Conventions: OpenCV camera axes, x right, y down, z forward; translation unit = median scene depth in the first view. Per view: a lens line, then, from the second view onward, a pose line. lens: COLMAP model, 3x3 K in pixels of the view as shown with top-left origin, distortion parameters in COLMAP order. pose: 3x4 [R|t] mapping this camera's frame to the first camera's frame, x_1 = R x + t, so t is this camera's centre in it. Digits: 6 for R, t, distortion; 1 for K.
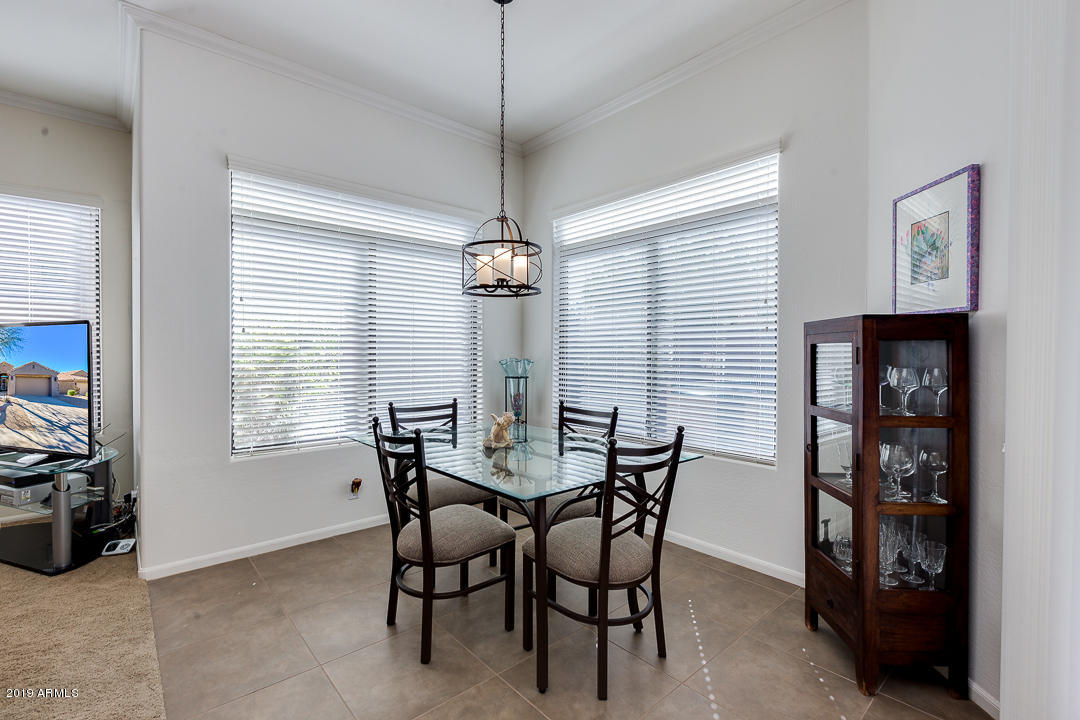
lens RADIAL K [[477.9, 0, 536.9], [0, 477.9, 356.7], [0, 0, 1]] dist [0.000211, 0.000307]
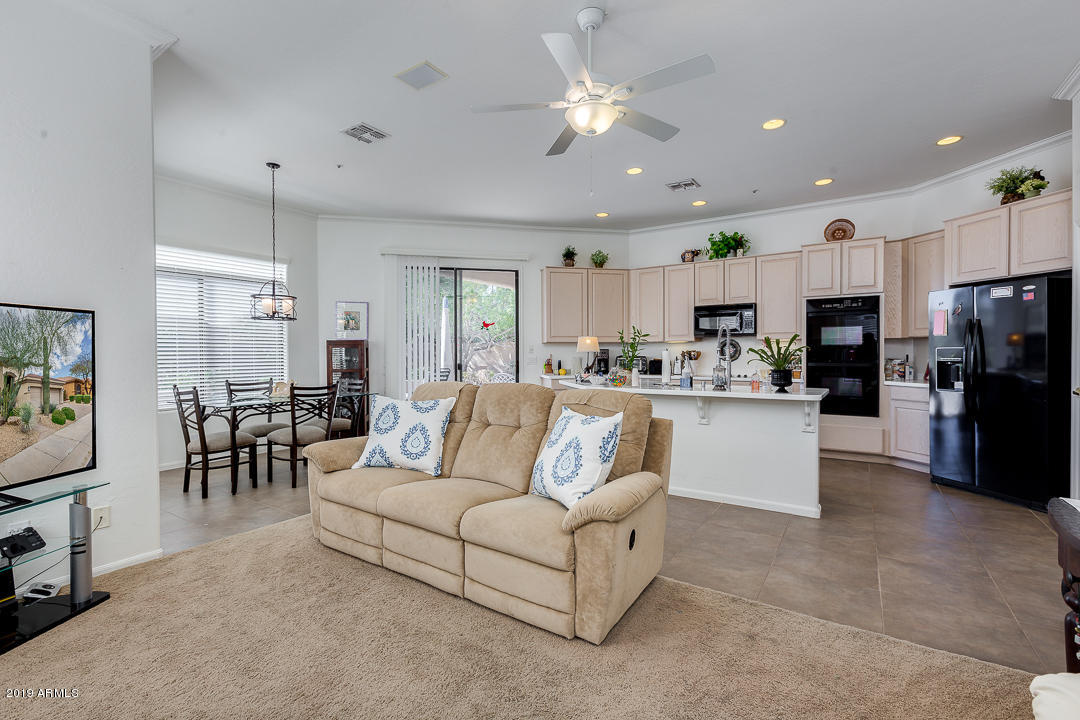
lens RADIAL K [[480.0, 0, 538.2], [0, 480.0, 357.1], [0, 0, 1]] dist [0.001279, -0.000577]
pose [[-0.267720, -0.006191, 0.963477, -2.973784], [0.011029, 0.999894, 0.009489, 0.018672], [-0.963434, 0.013167, -0.267623, 0.666453]]
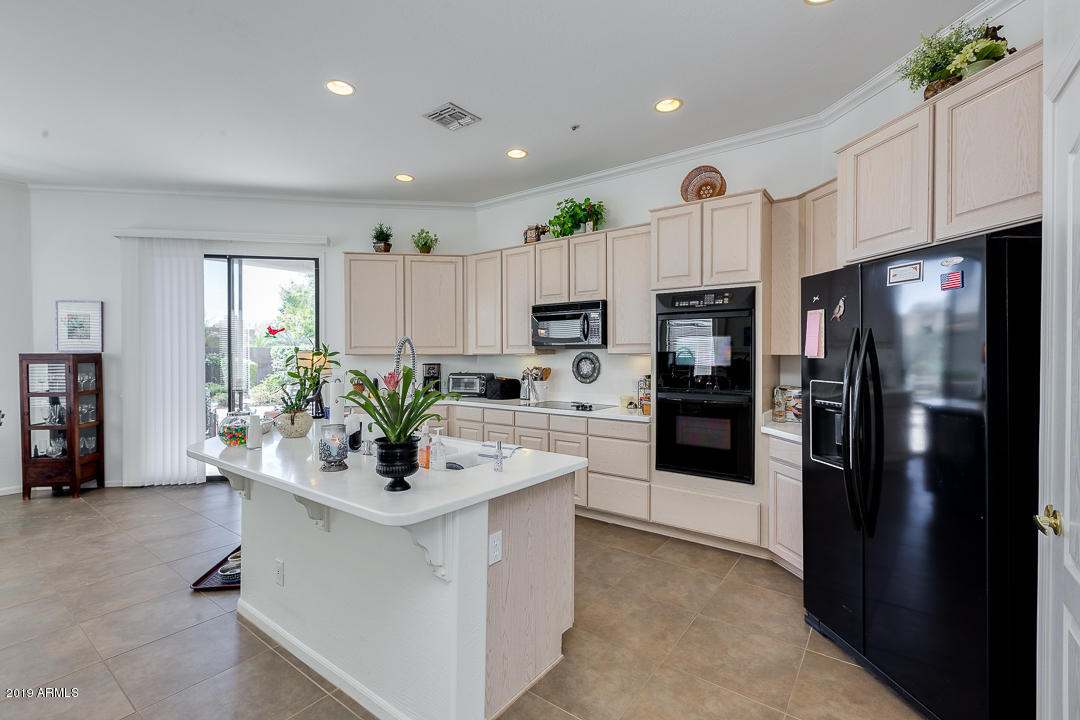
lens RADIAL K [[477.9, 0, 536.9], [0, 477.9, 356.7], [0, 0, 1]] dist [0.000211, 0.000307]
pose [[-0.215158, -0.009791, 0.976530, -2.306917], [0.011425, 0.999856, 0.012542, -0.071293], [-0.976512, 0.013855, -0.215015, -0.877456]]
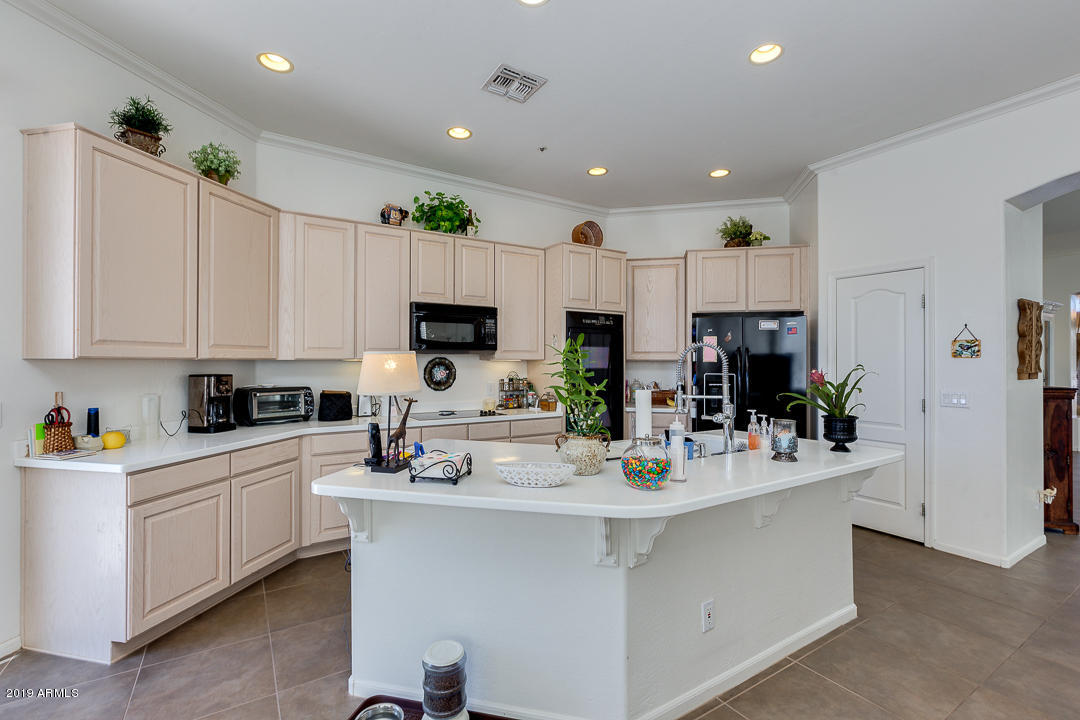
lens RADIAL K [[477.9, 0, 536.9], [0, 477.9, 356.7], [0, 0, 1]] dist [0.000211, 0.000307]
pose [[-0.988476, -0.002407, 0.151359, -0.727542], [-0.002234, 0.999997, 0.001309, -0.069118], [-0.151362, 0.000956, -0.988478, 0.617411]]
